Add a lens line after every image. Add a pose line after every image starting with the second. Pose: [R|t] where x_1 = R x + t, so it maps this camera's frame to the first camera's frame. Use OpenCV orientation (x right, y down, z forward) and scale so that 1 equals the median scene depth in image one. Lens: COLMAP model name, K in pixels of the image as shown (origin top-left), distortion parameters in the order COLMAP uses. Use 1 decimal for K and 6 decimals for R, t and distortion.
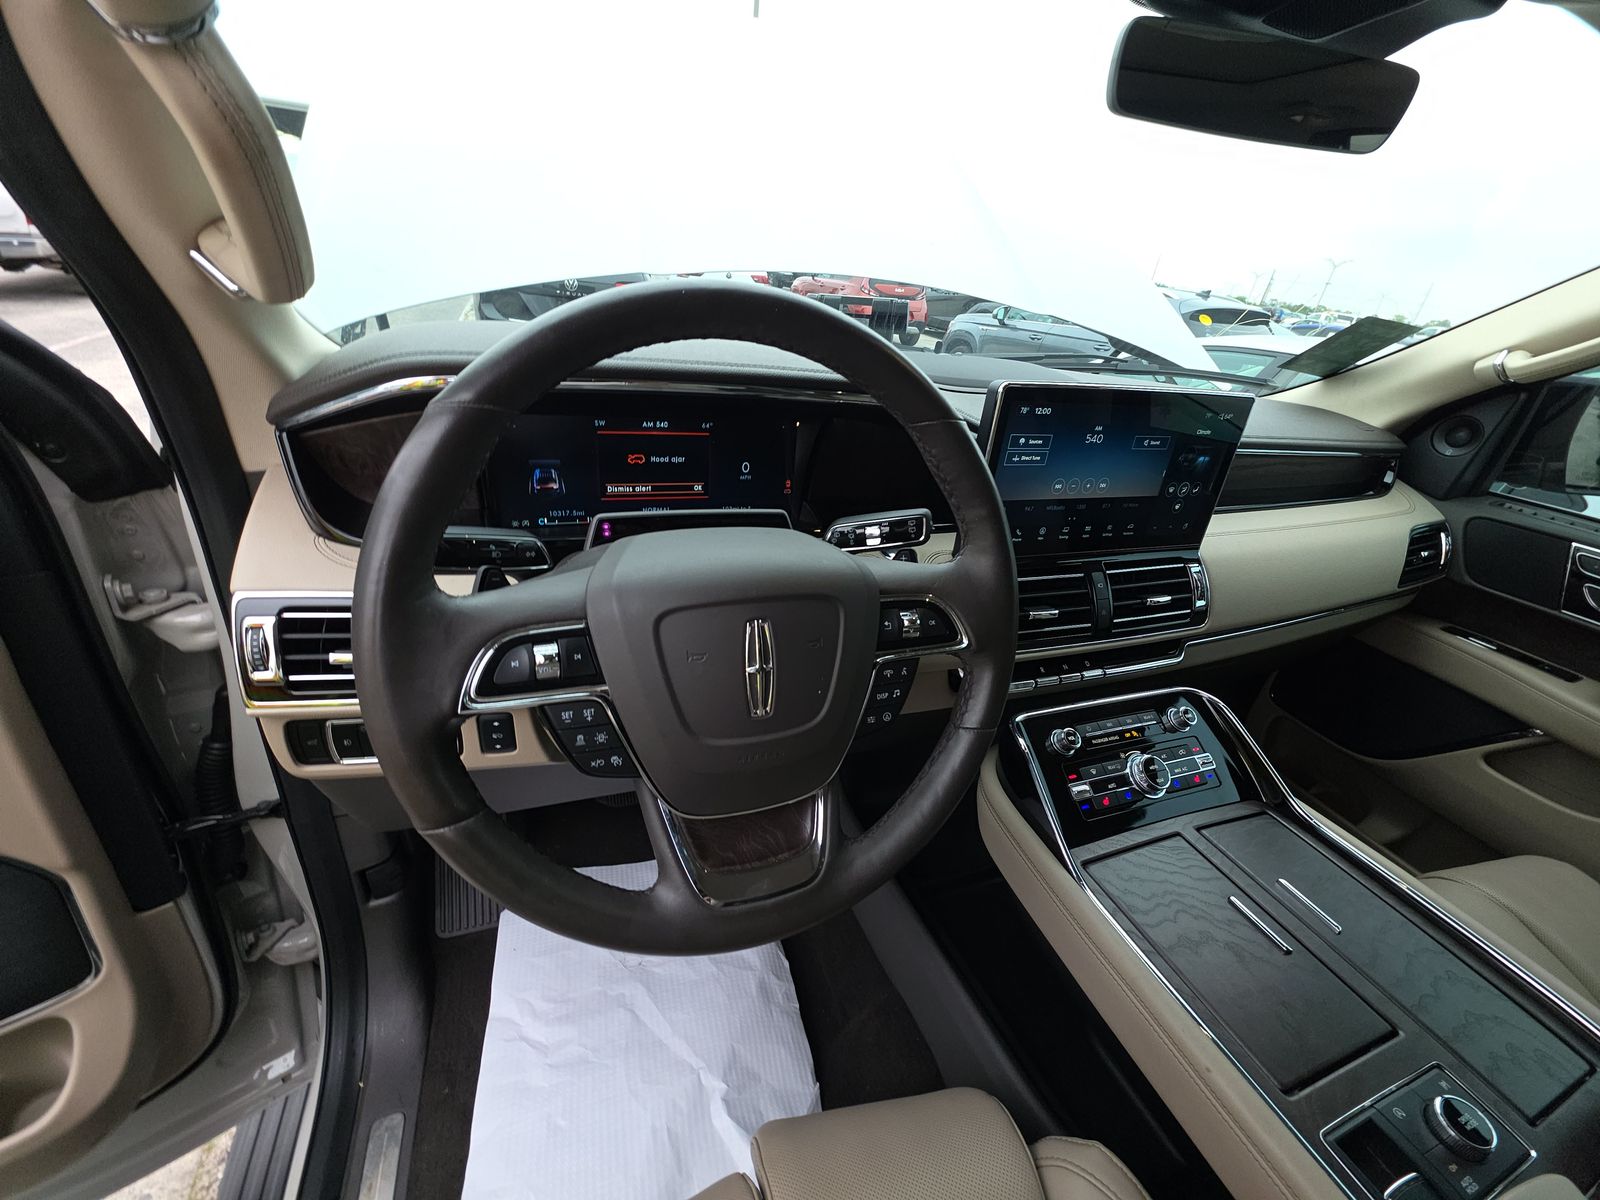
lens RADIAL K [[627.8, 0, 796.1], [0, 627.8, 600.3], [0, 0, 1]] dist [0.012071, -0.006185]
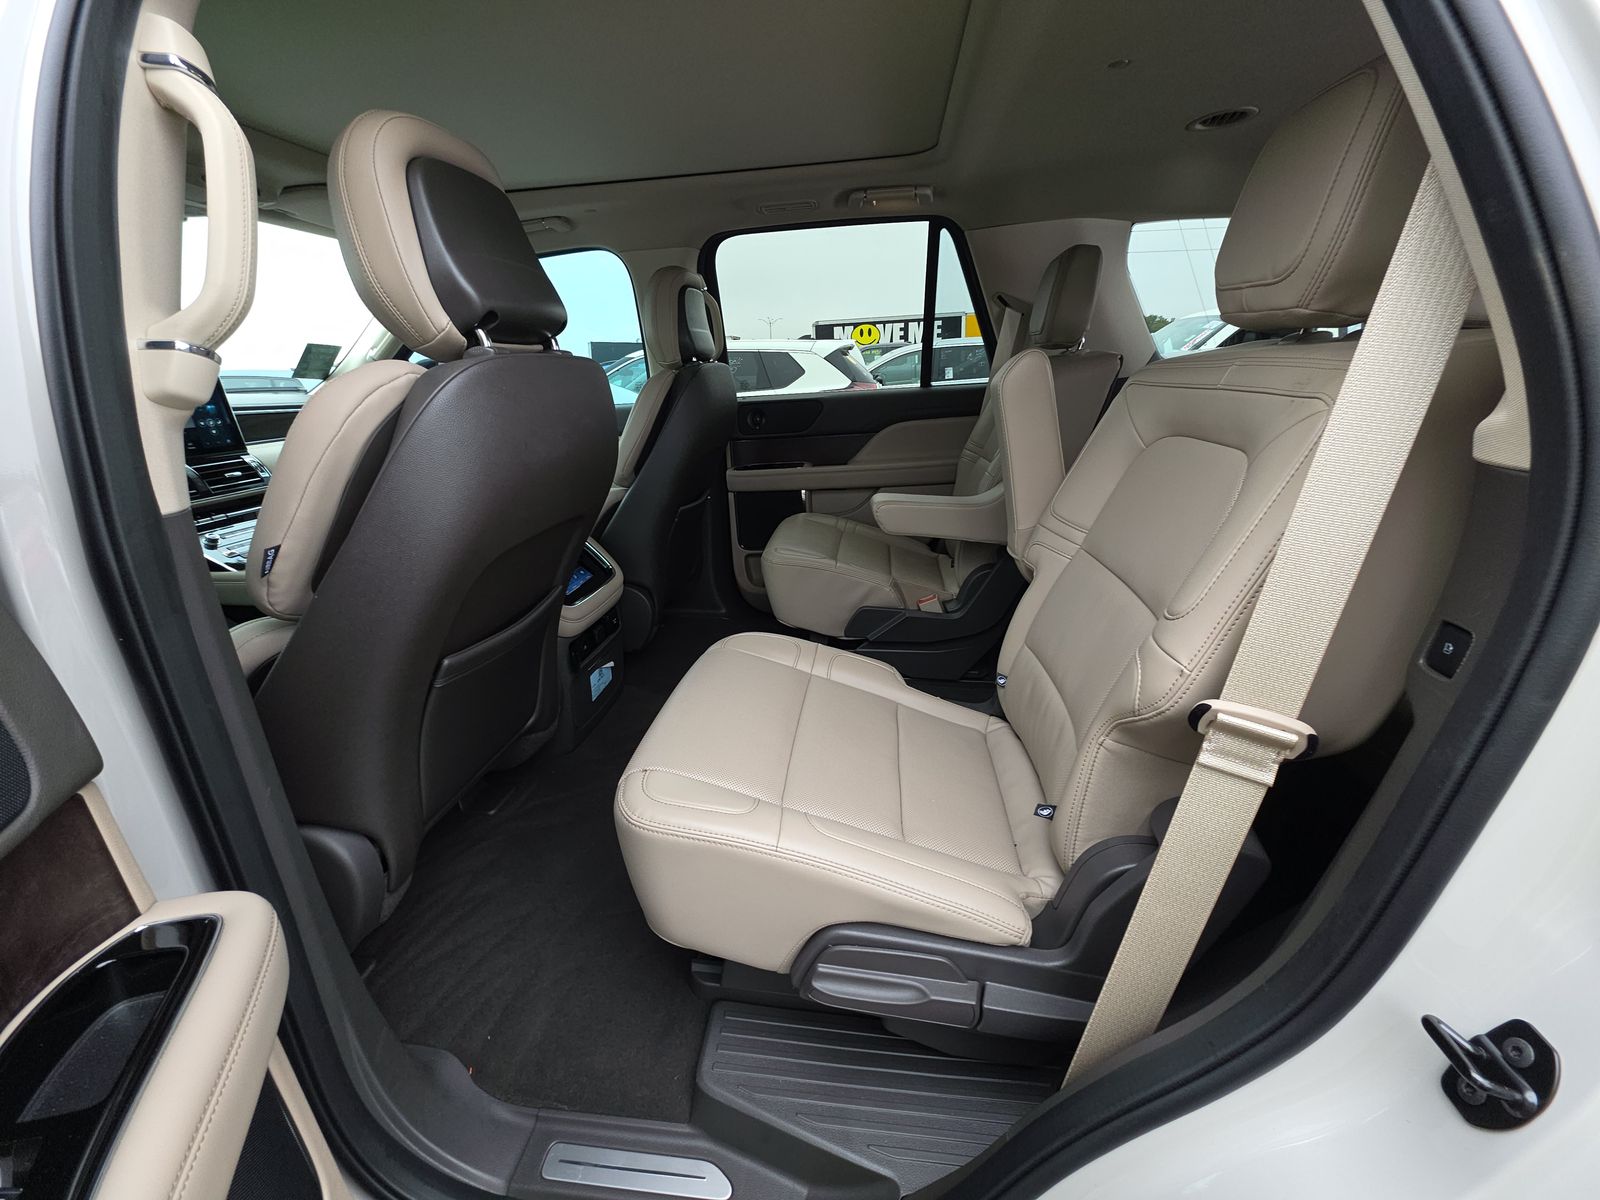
lens RADIAL K [[627.8, 0, 796.1], [0, 627.8, 600.3], [0, 0, 1]] dist [0.012071, -0.006185]
pose [[0.454304, -0.420333, 0.785448, -0.429816], [0.498186, 0.850805, 0.167158, 1.020547], [-0.738525, 0.315359, 0.595928, -1.616003]]
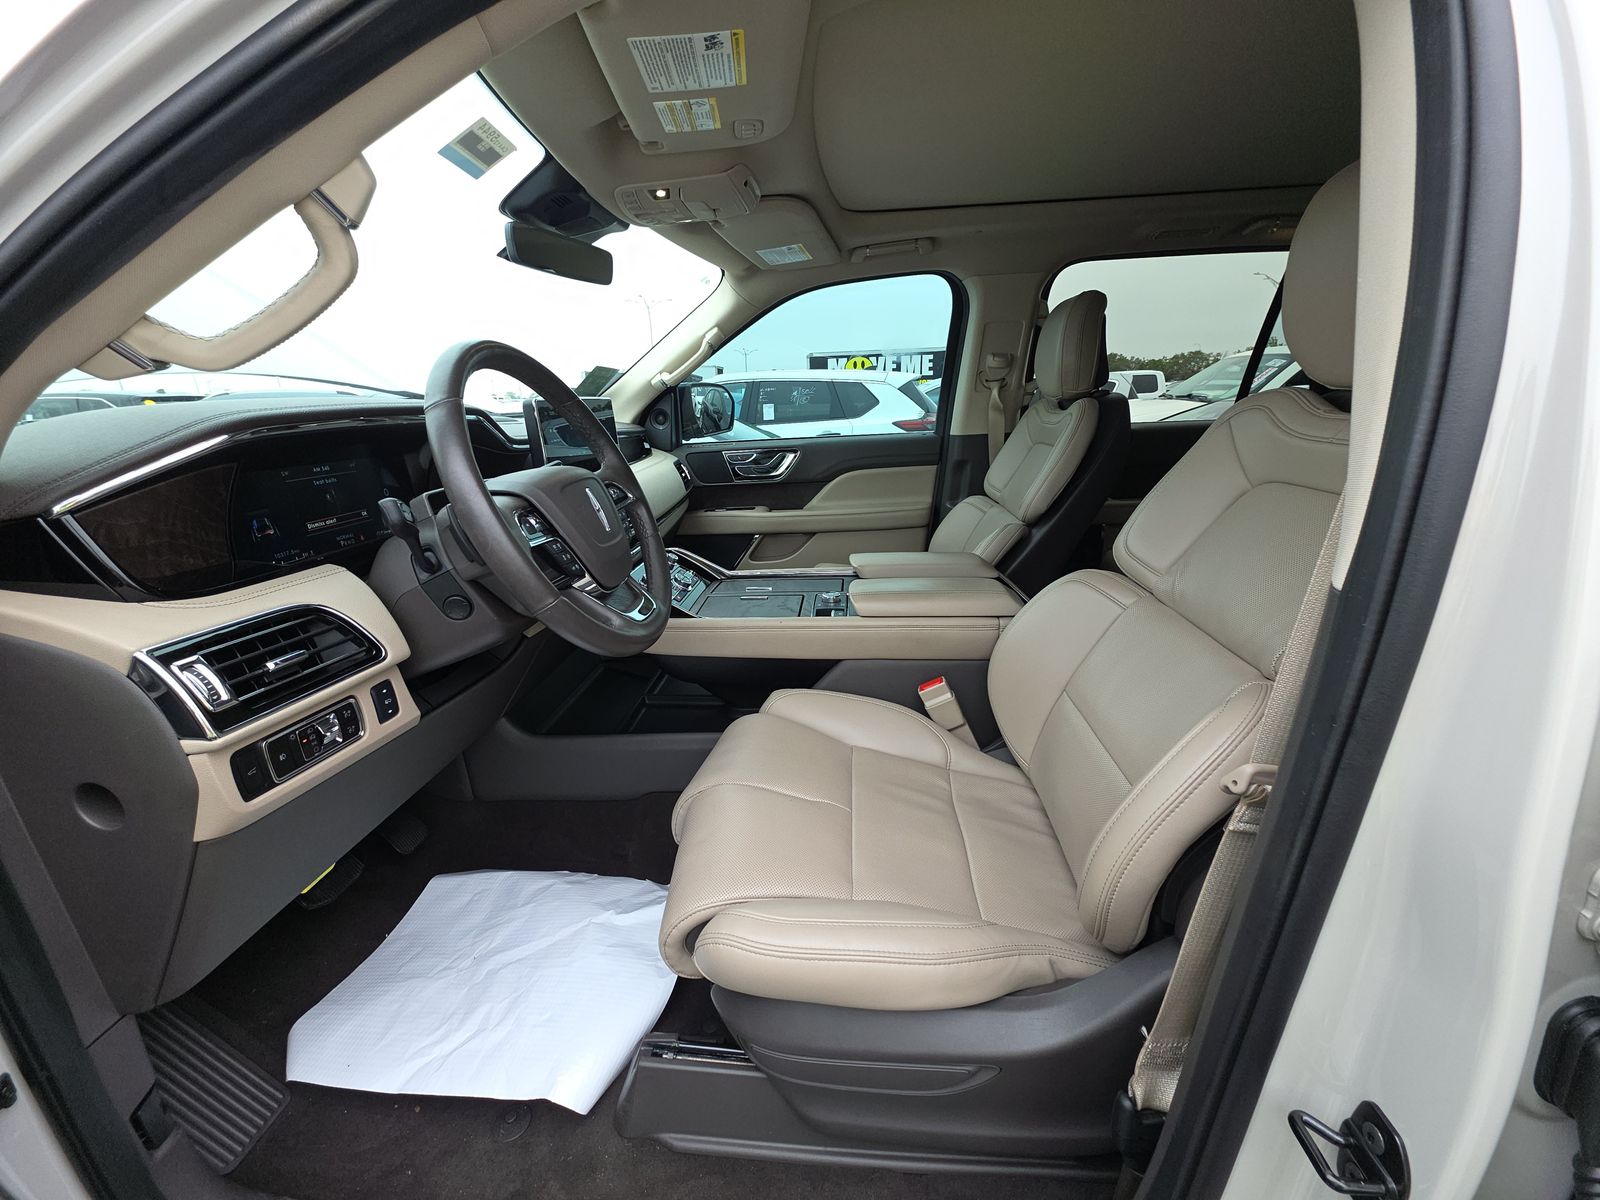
lens RADIAL K [[627.8, 0, 796.1], [0, 627.8, 600.3], [0, 0, 1]] dist [0.012071, -0.006185]
pose [[0.424355, -0.384450, 0.819830, -0.943387], [0.488430, 0.859567, 0.150266, 0.217654], [-0.762469, 0.336664, 0.552539, -0.329017]]
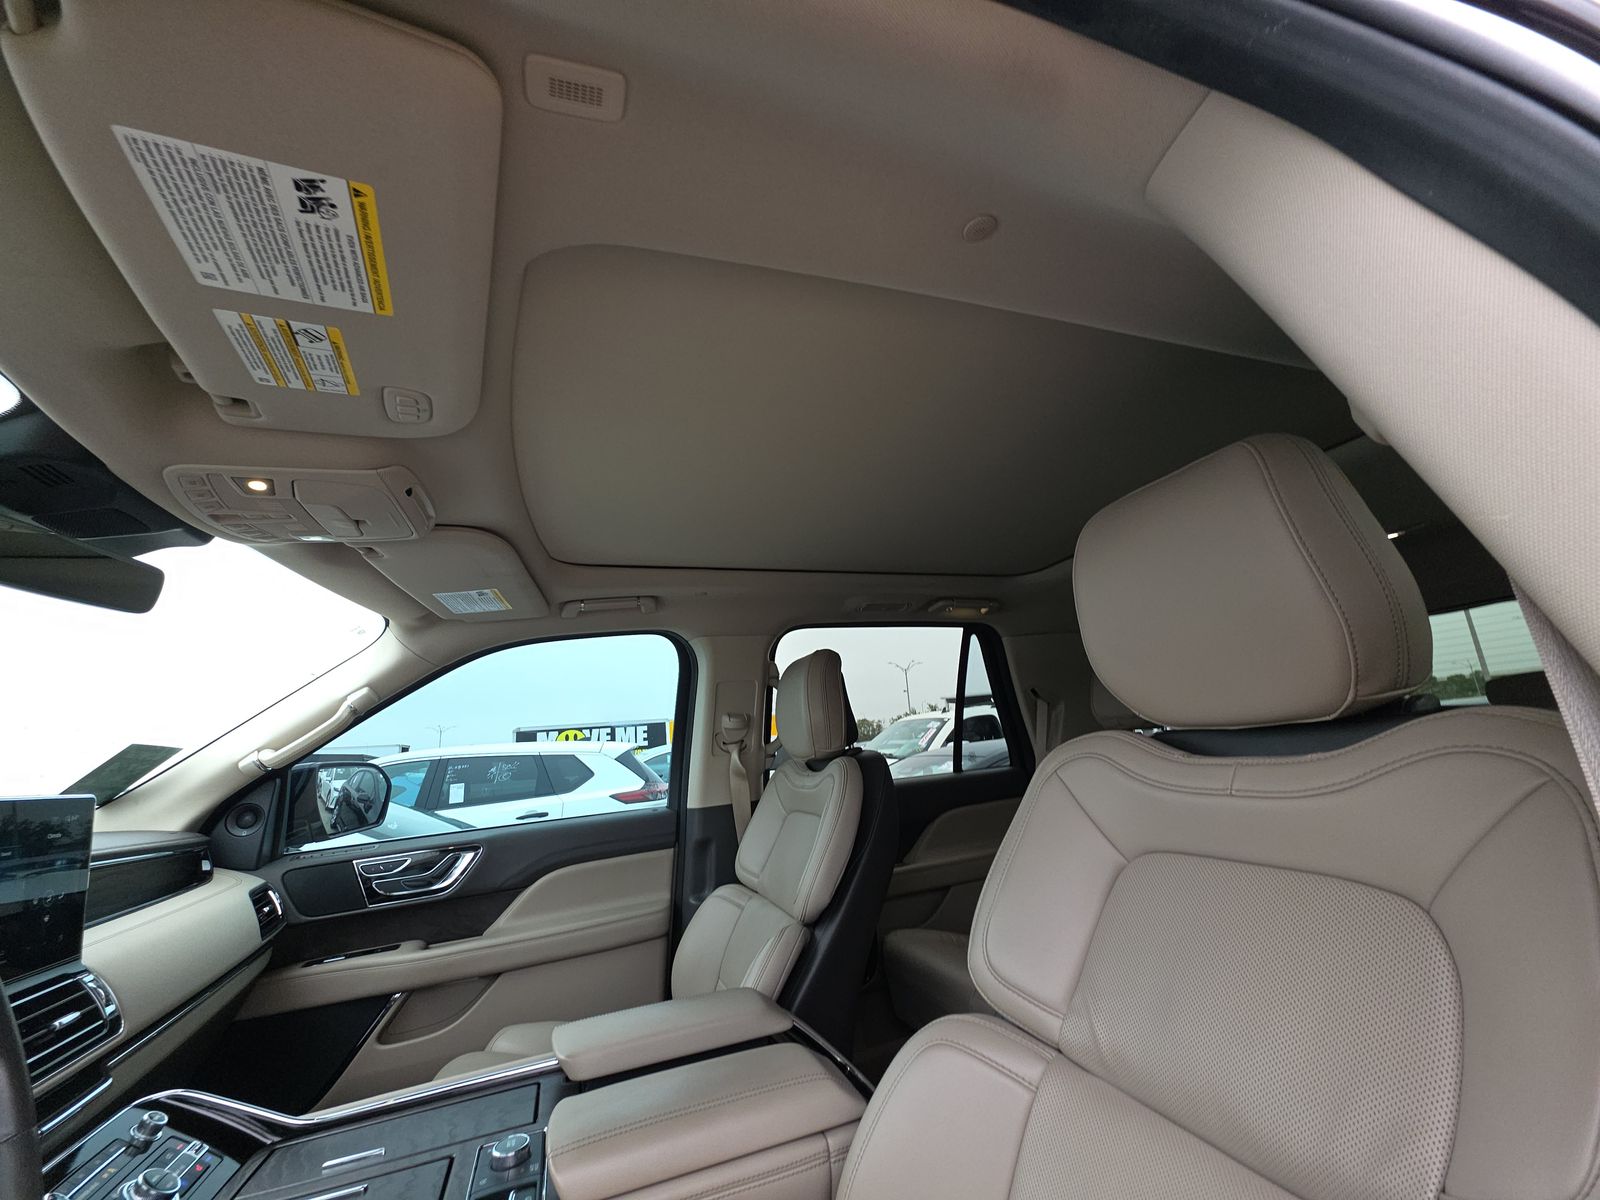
lens RADIAL K [[627.8, 0, 796.1], [0, 627.8, 600.3], [0, 0, 1]] dist [0.012071, -0.006185]
pose [[0.007799, 0.132104, 0.991205, -0.411115], [0.535992, 0.836261, -0.115671, 0.177940], [-0.844187, 0.532180, -0.064285, -0.130014]]
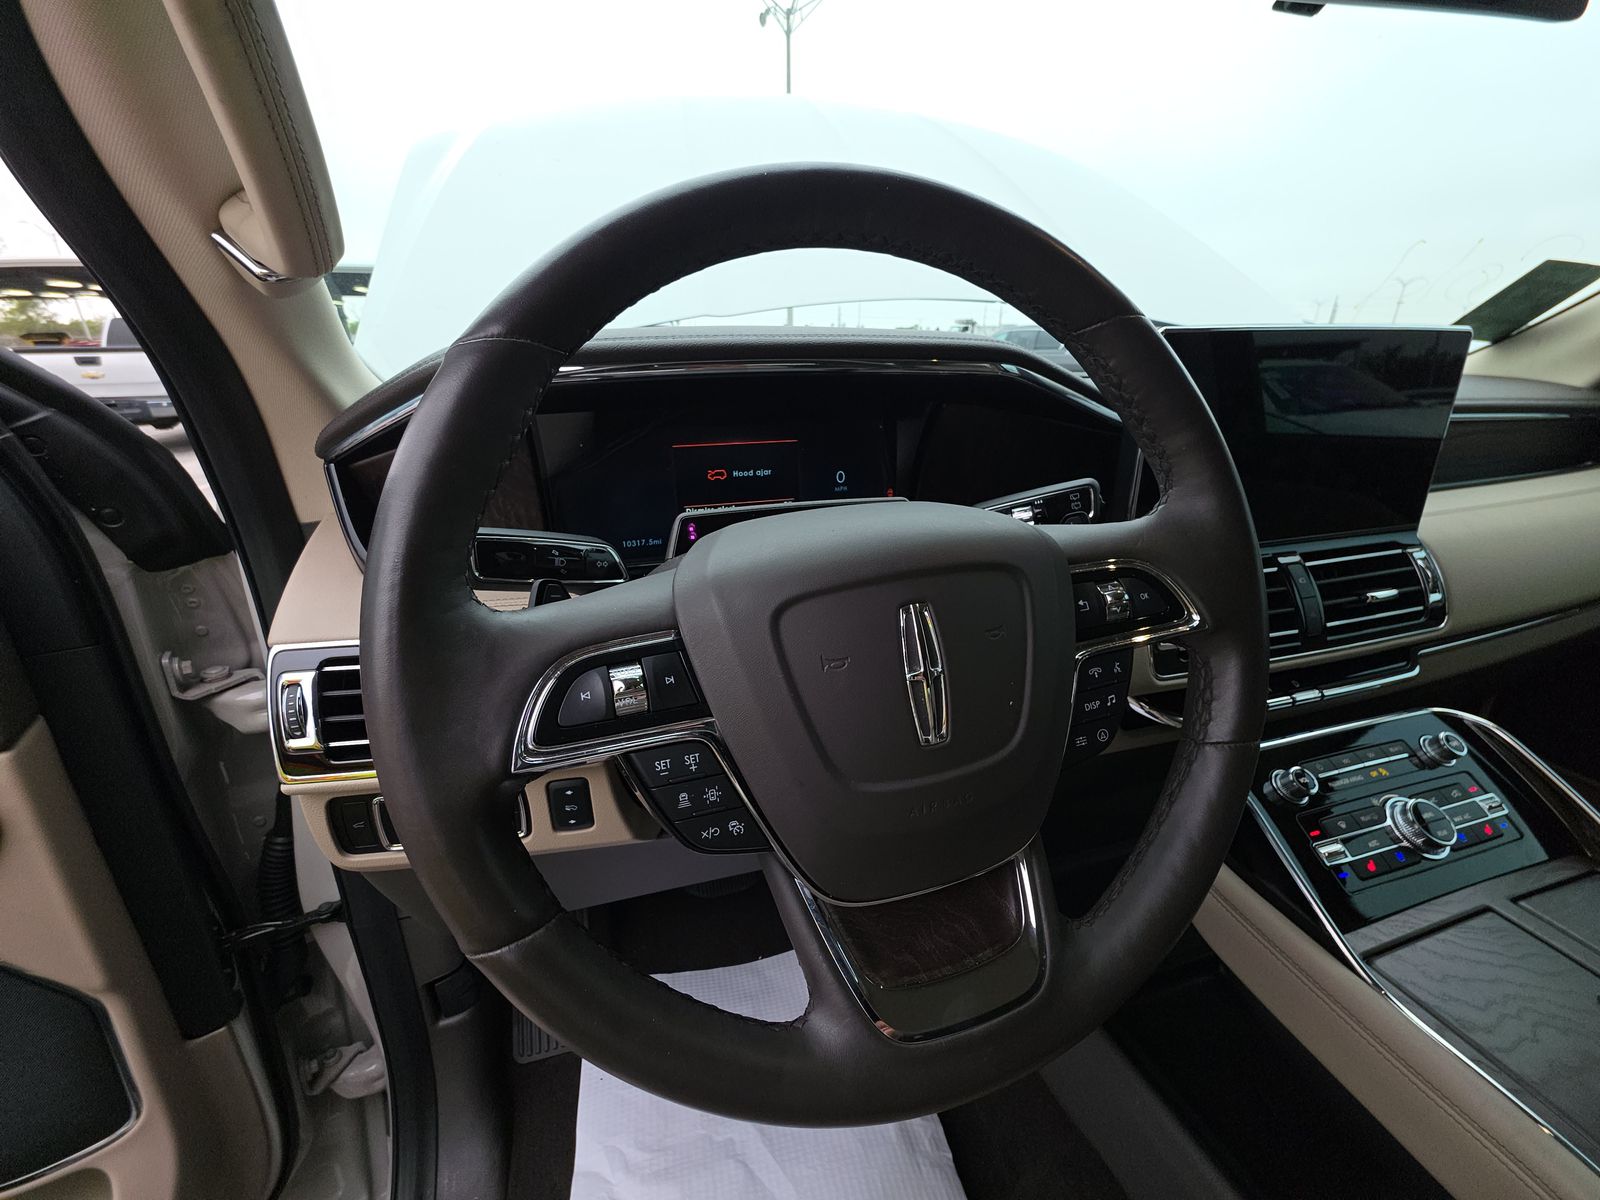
lens RADIAL K [[638.5, 0, 796.2], [0, 638.5, 598.3], [0, 0, 1]] dist [0.009263, -0.006577]
pose [[0.991208, -0.081713, -0.104070, -0.066414], [0.068764, 0.990089, -0.122456, 0.057852], [0.113044, 0.114223, 0.987003, 0.158358]]
